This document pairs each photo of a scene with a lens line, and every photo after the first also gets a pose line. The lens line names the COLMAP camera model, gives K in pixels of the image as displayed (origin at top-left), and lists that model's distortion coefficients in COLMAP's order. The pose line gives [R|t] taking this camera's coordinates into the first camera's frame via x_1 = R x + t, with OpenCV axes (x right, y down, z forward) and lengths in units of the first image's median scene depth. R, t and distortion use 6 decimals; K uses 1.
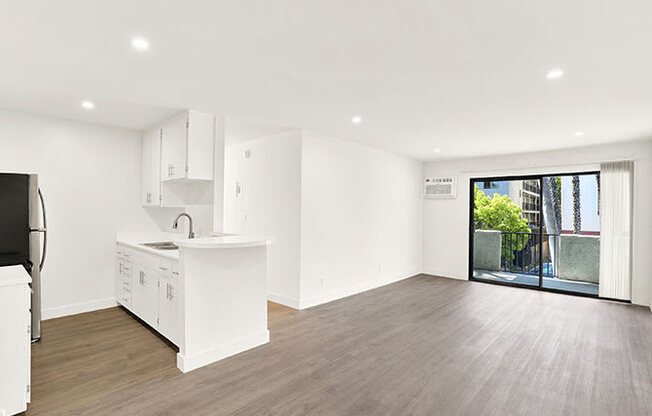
lens RADIAL K [[314.8, 0, 327.9], [0, 314.8, 212.1], [0, 0, 1]] dist [-0.032739, 0.001188]
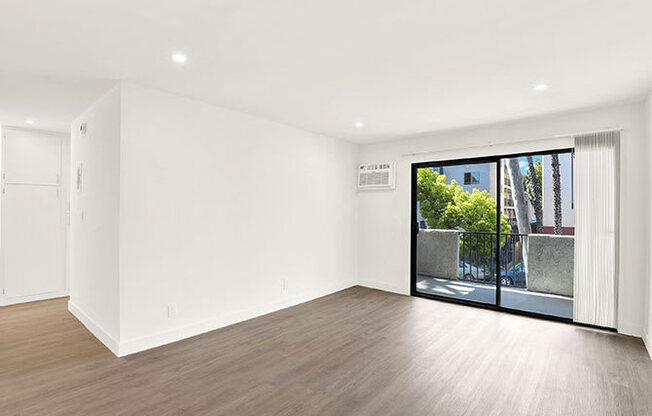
lens RADIAL K [[314.8, 0, 328.4], [0, 314.8, 211.5], [0, 0, 1]] dist [-0.032739, 0.001188]
pose [[0.999312, -0.009251, 0.035910, 0.250739], [0.009086, 0.999947, 0.004780, 0.006052], [-0.035953, -0.004451, 0.999344, 0.262904]]
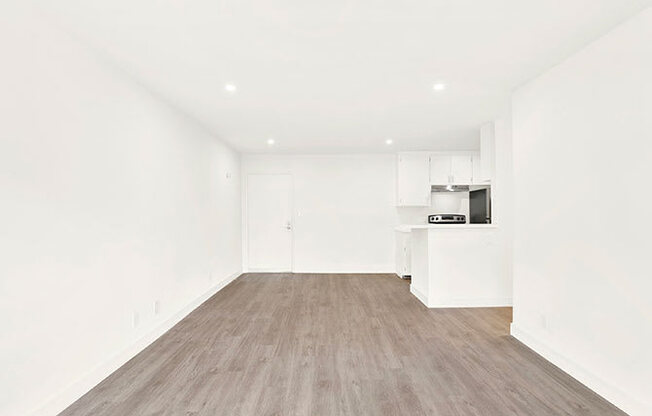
lens RADIAL K [[314.8, 0, 327.1], [0, 314.8, 208.7], [0, 0, 1]] dist [-0.032739, 0.001188]
pose [[-0.734073, -0.008534, -0.679017, 0.576916], [-0.000310, 0.999925, -0.012232, 0.011556], [0.679071, -0.008769, -0.734020, 0.958172]]
